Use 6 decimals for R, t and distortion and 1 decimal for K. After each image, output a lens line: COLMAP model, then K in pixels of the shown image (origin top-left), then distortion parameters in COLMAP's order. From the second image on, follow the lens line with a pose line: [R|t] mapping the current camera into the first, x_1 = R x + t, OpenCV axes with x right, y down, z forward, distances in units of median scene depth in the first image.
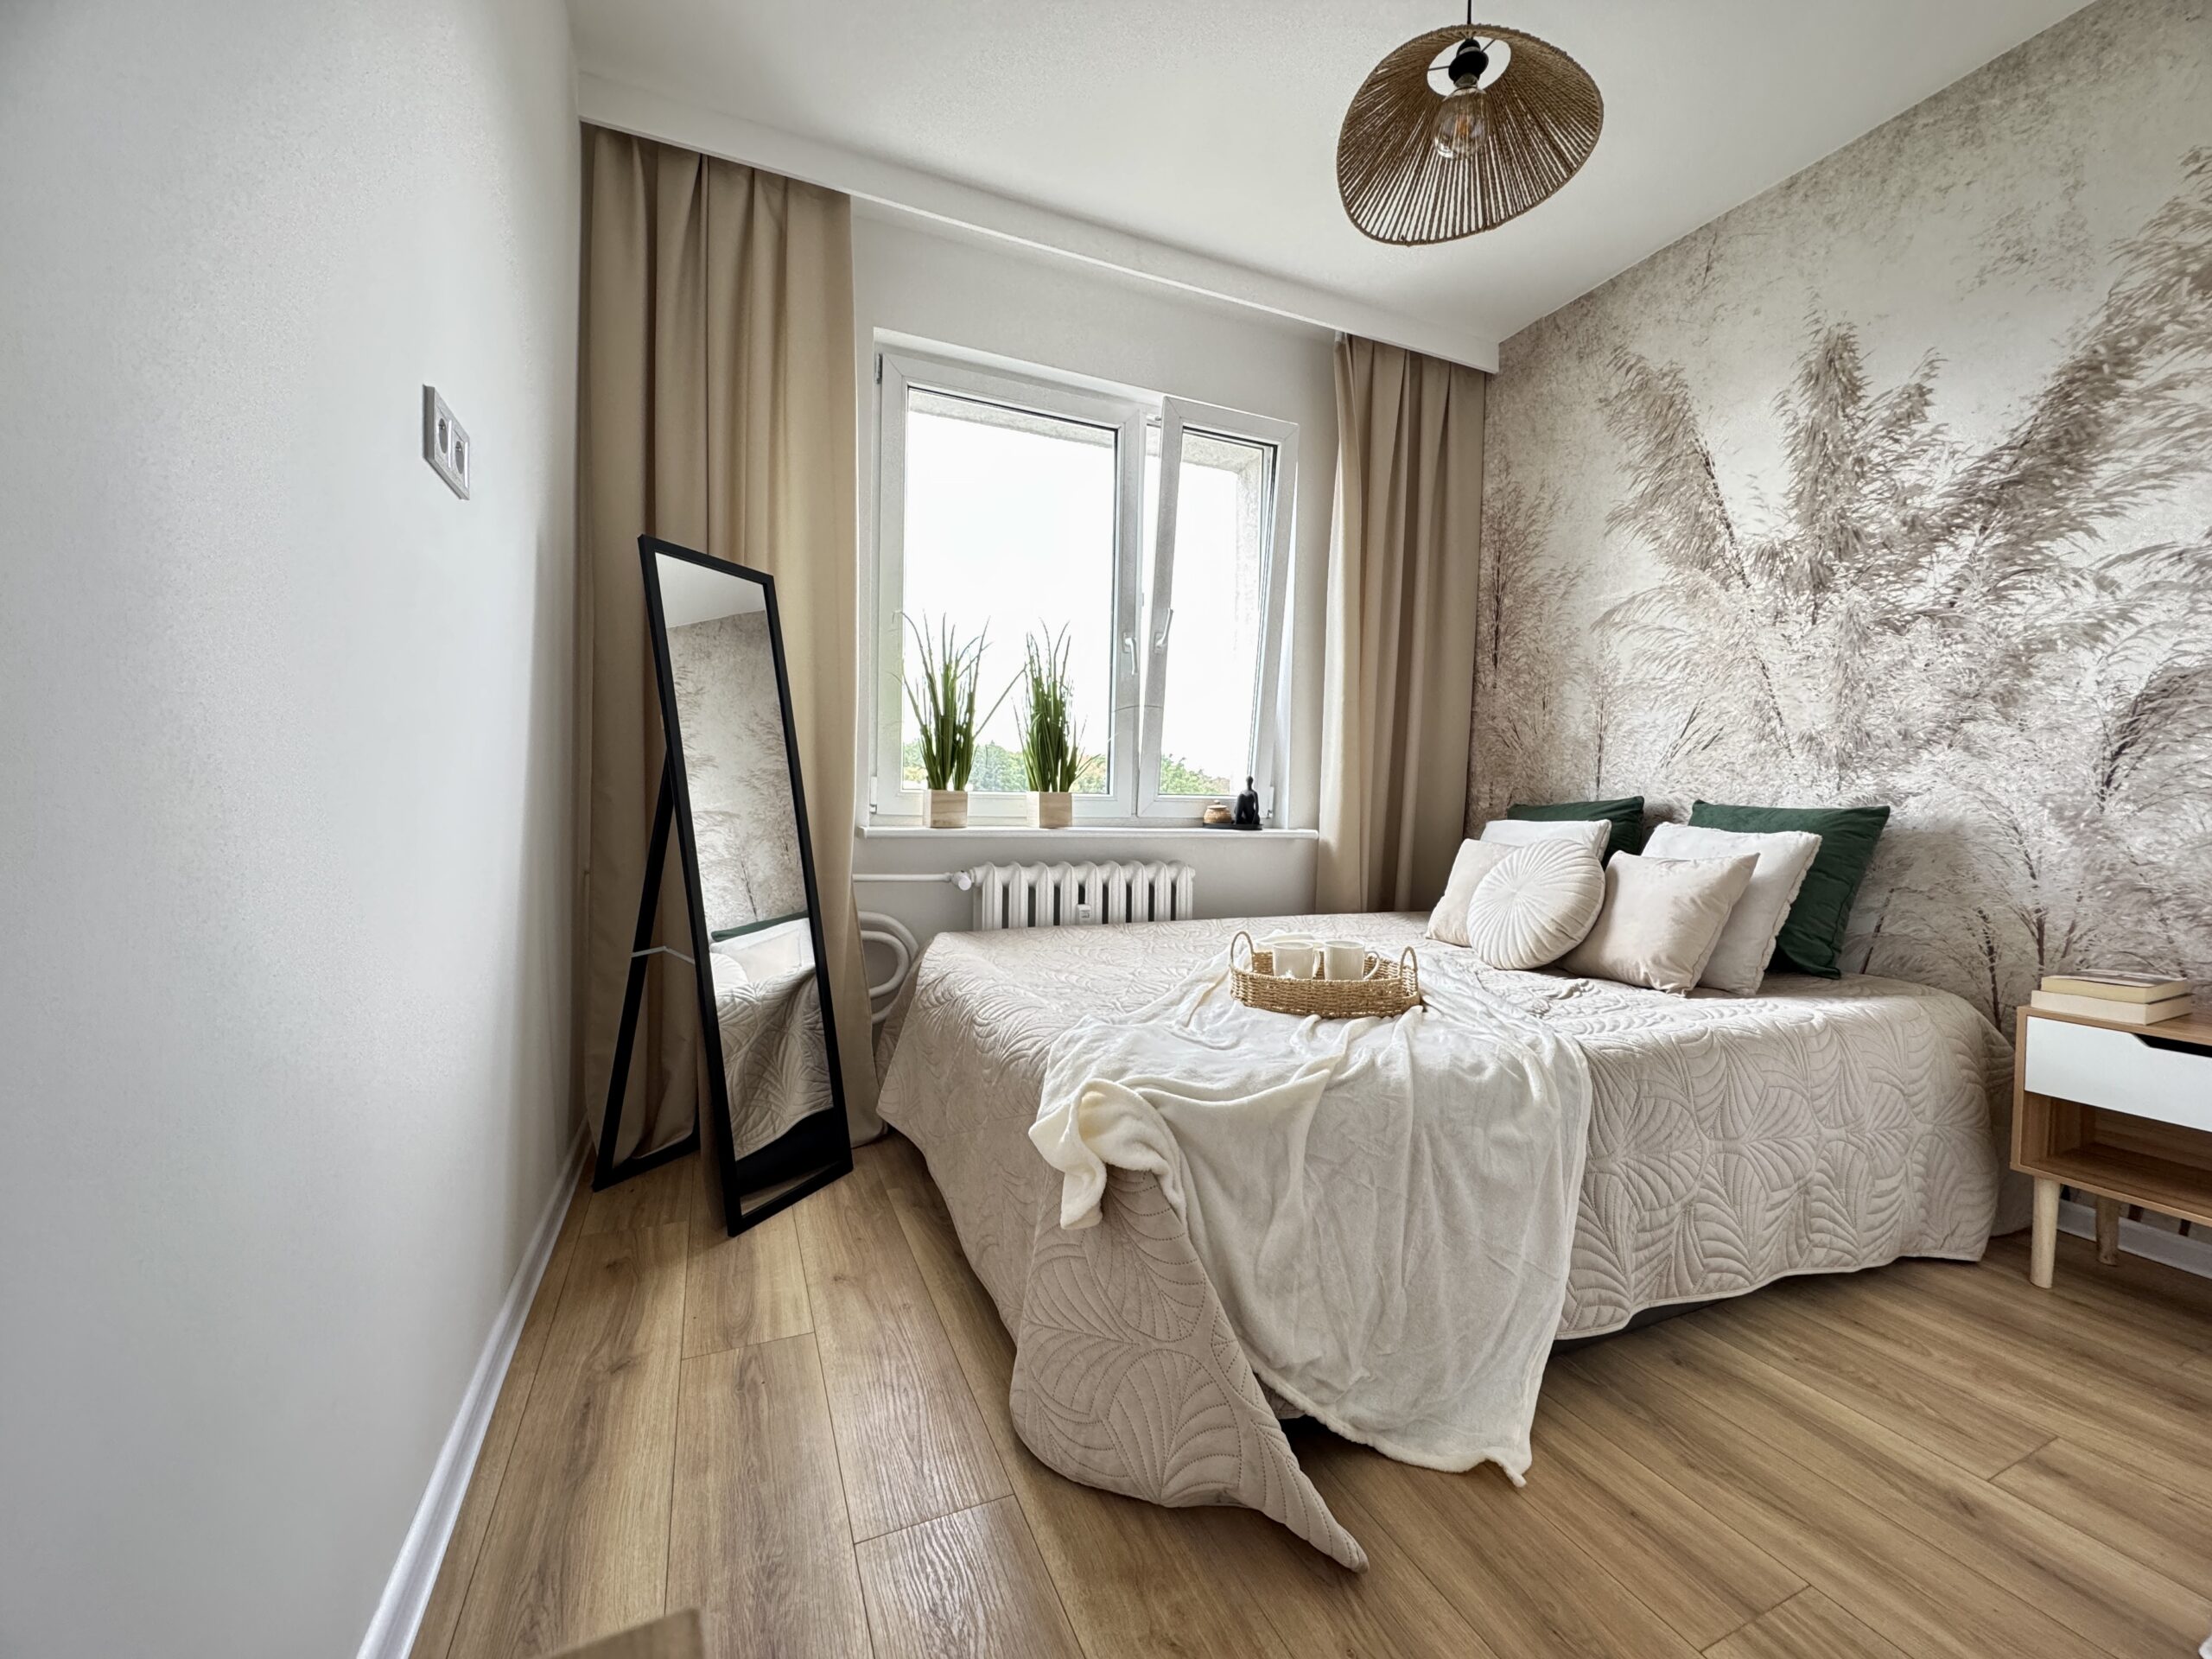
lens RADIAL K [[881.3, 0, 1106.3], [0, 881.3, 823.8], [0, 0, 1]] dist [0.002294, 0.000335]
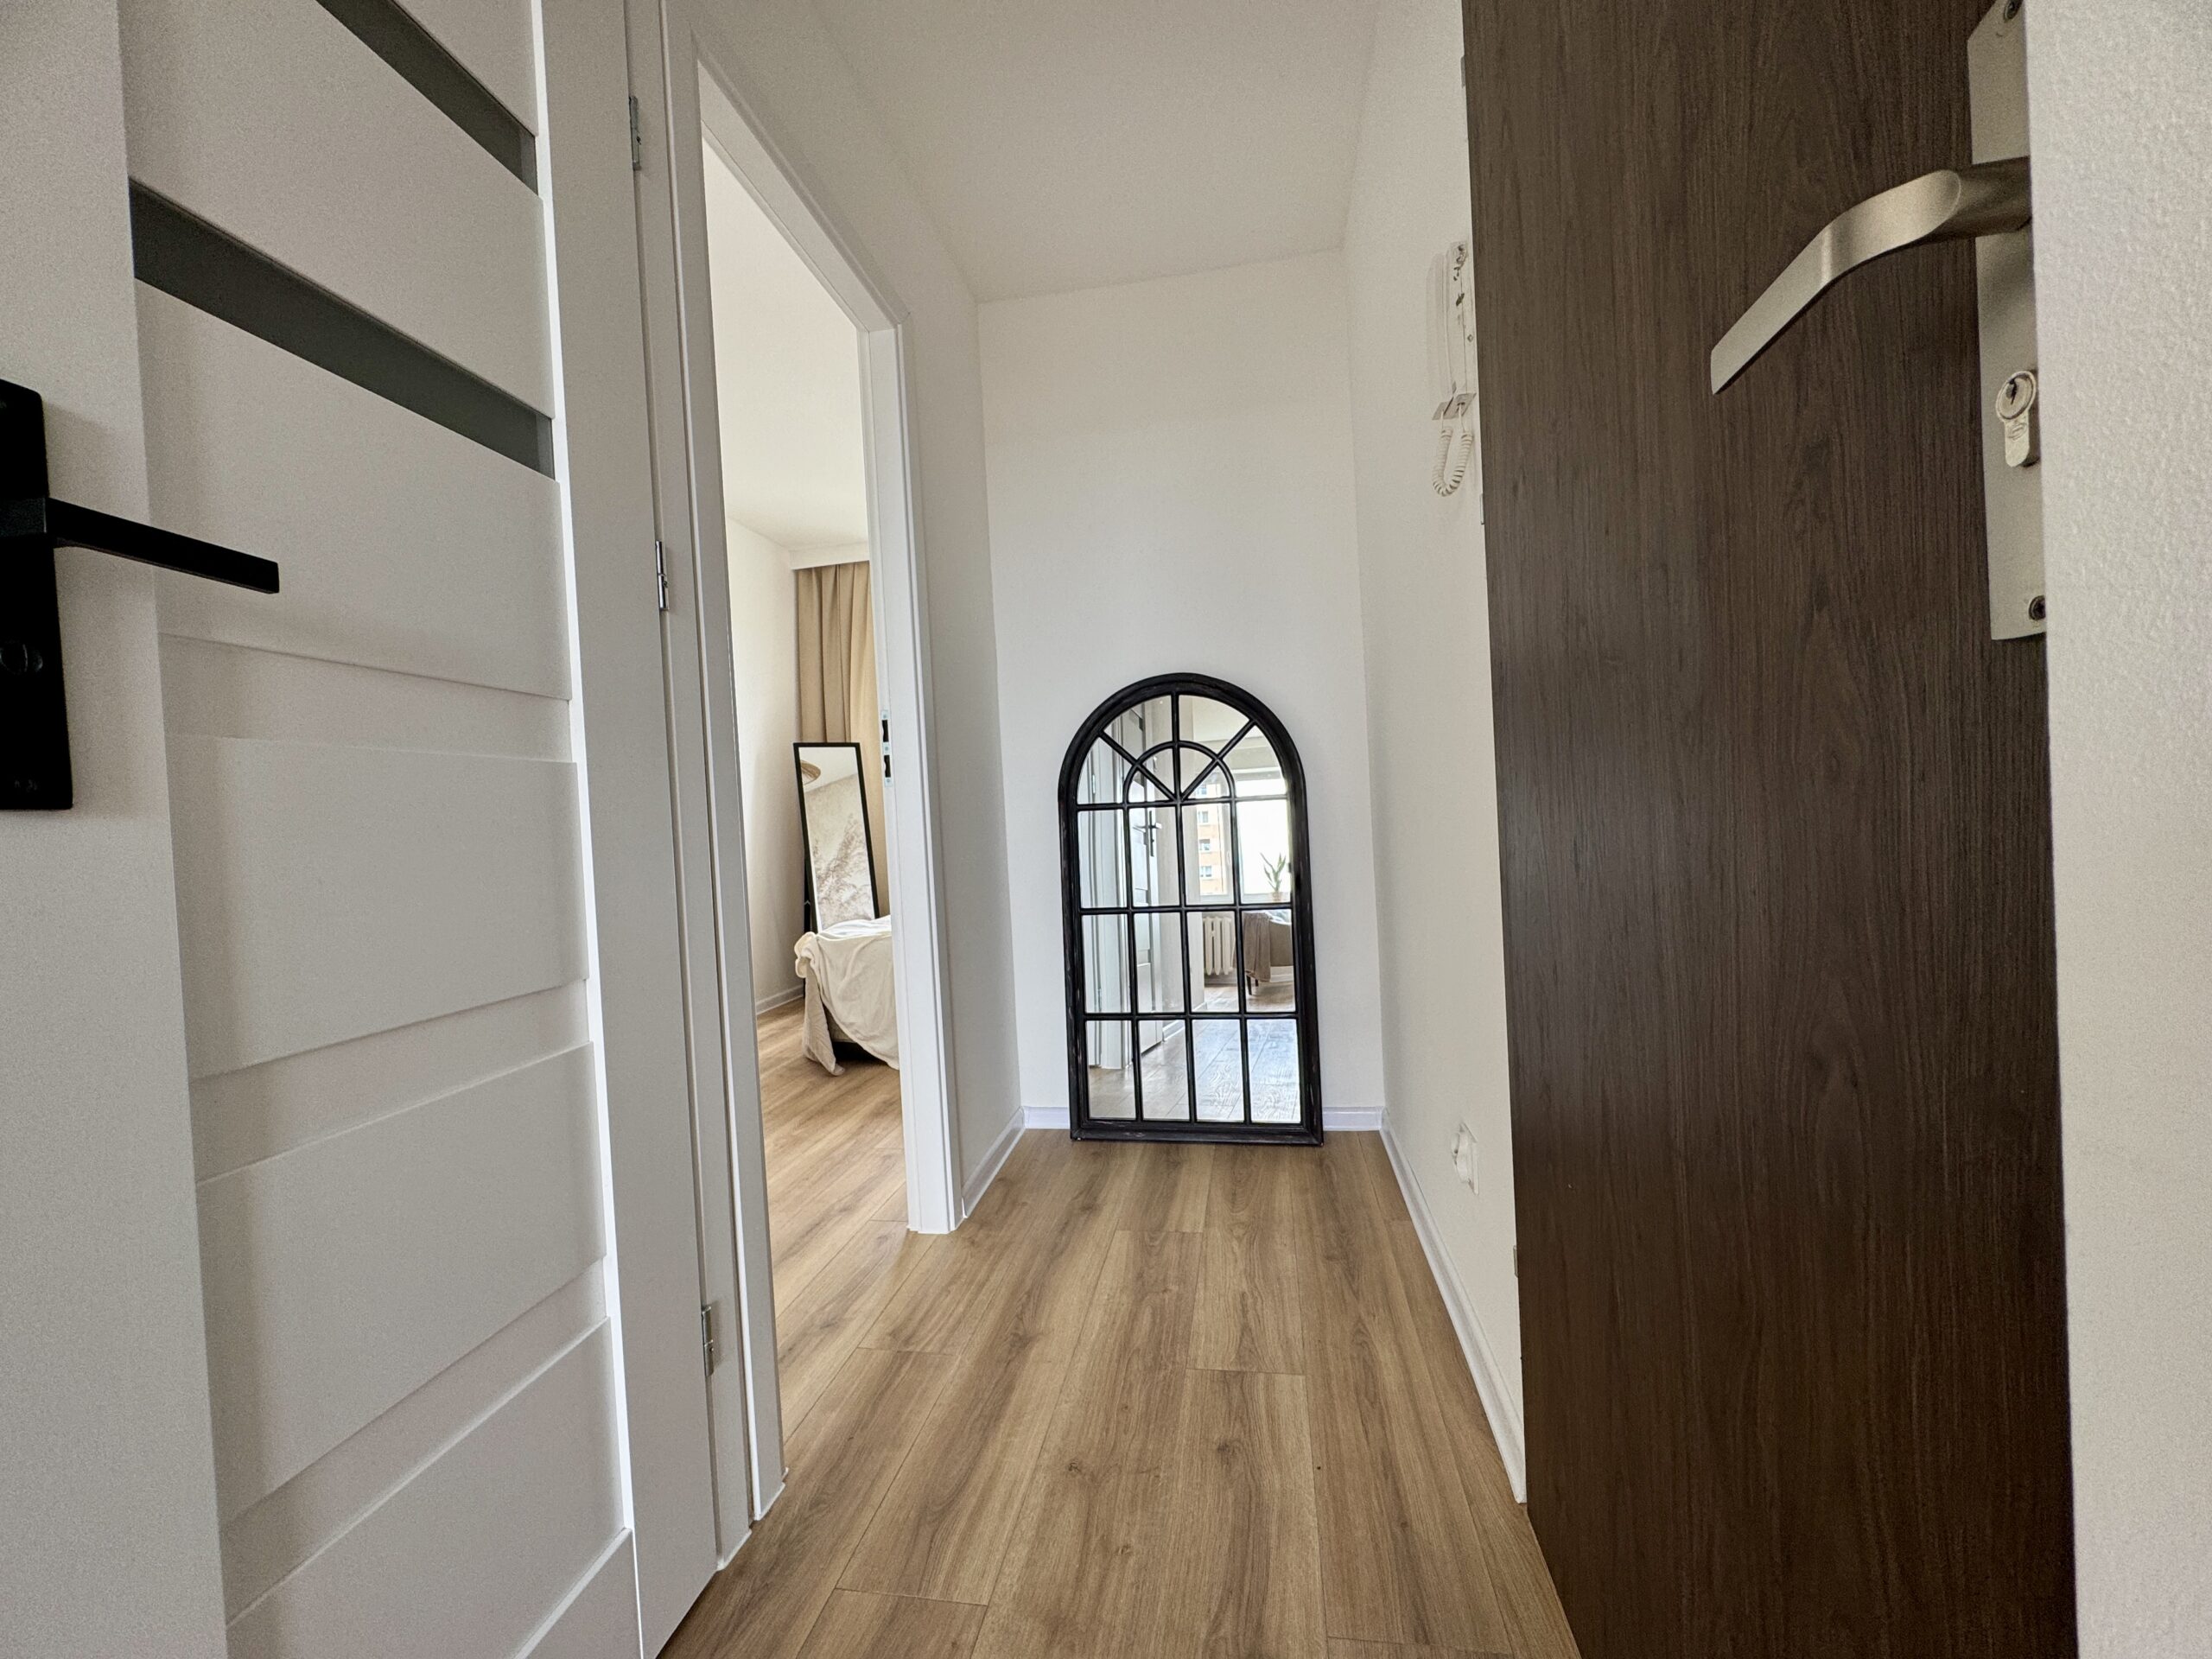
lens RADIAL K [[879.6, 0, 1108.5], [0, 879.6, 825.2], [0, 0, 1]] dist [-0.003451, 0.000321]
pose [[0.828549, -0.051463, -0.557547, 1.405883], [0.052460, 0.998522, -0.014207, 0.001860], [0.557454, -0.017477, 0.830024, -0.541440]]
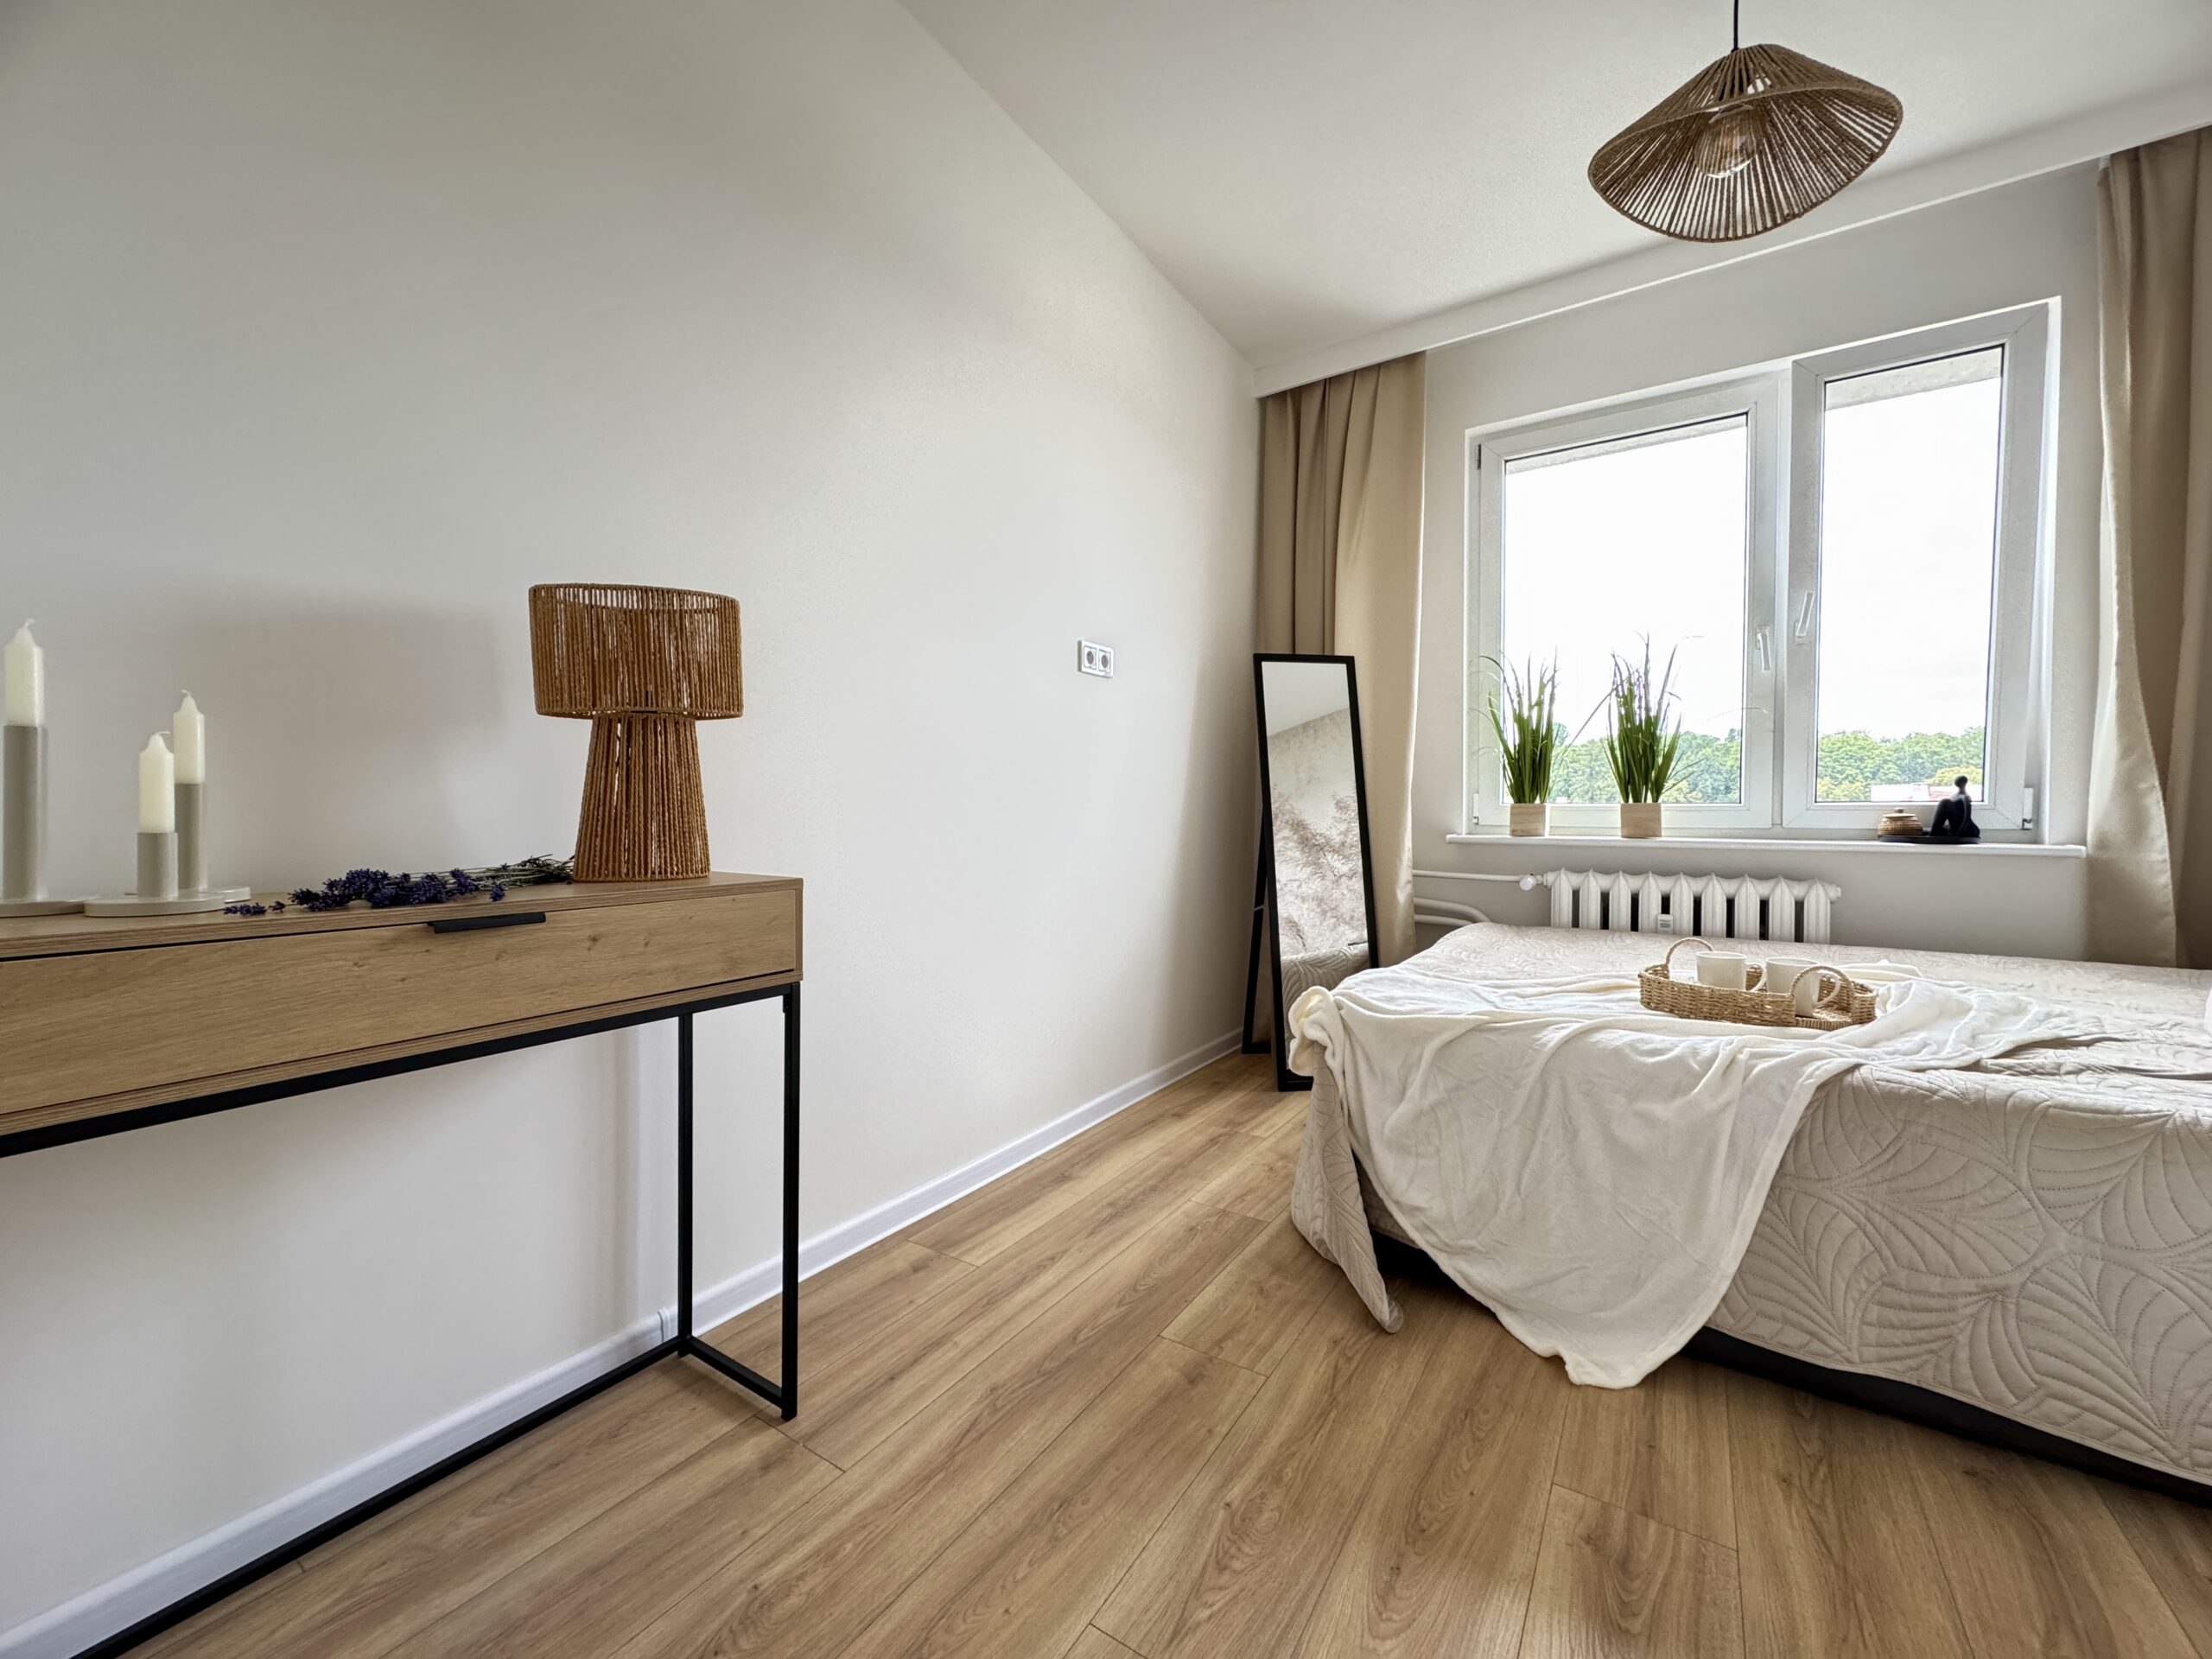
lens RADIAL K [[881.3, 0, 1106.3], [0, 881.3, 823.8], [0, 0, 1]] dist [0.002294, 0.000335]
pose [[0.540597, -0.003533, -0.841275, 0.588038], [-0.011007, 0.999876, -0.011272, 0.008822], [0.841210, 0.015354, 0.540491, -0.096763]]
